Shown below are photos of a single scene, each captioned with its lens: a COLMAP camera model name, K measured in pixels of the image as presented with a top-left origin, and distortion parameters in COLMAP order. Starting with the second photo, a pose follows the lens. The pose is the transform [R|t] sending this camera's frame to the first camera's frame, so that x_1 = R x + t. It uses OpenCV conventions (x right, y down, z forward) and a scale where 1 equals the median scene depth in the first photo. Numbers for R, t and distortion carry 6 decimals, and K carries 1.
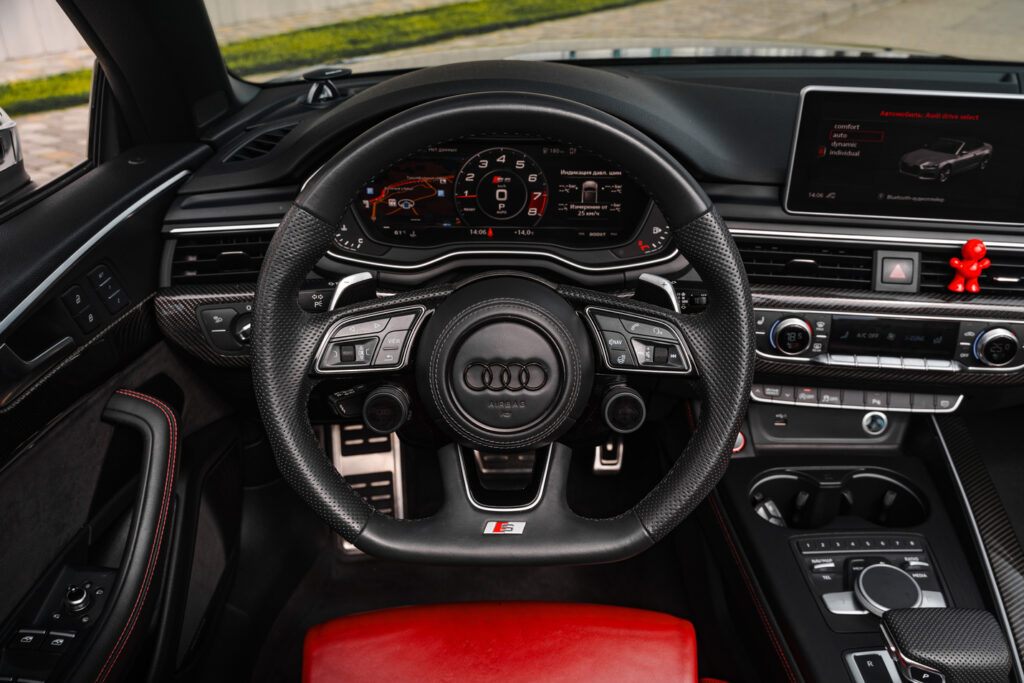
lens RADIAL K [[890.2, 0, 506.6], [0, 890.2, 320.1], [0, 0, 1]] dist [0.004250, 0.002867]
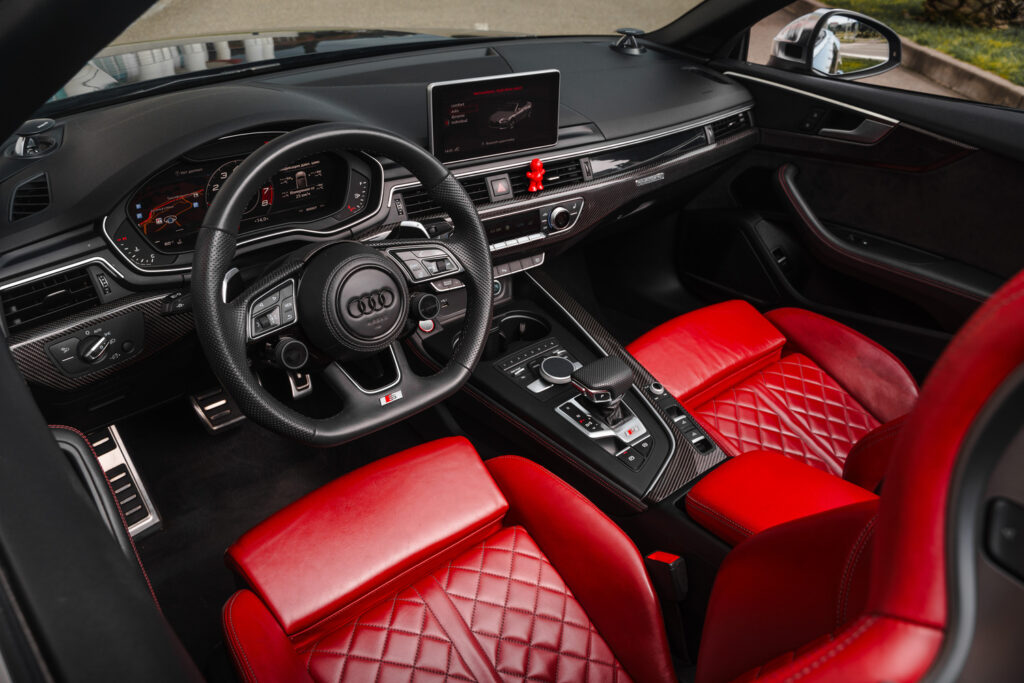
lens RADIAL K [[890.2, 0, 506.6], [0, 890.2, 320.1], [0, 0, 1]] dist [0.004250, 0.002867]
pose [[0.767556, -0.297874, 0.567564, -0.545067], [0.266025, 0.953638, 0.140733, -0.049975], [-0.583171, 0.042966, 0.811212, -0.309167]]
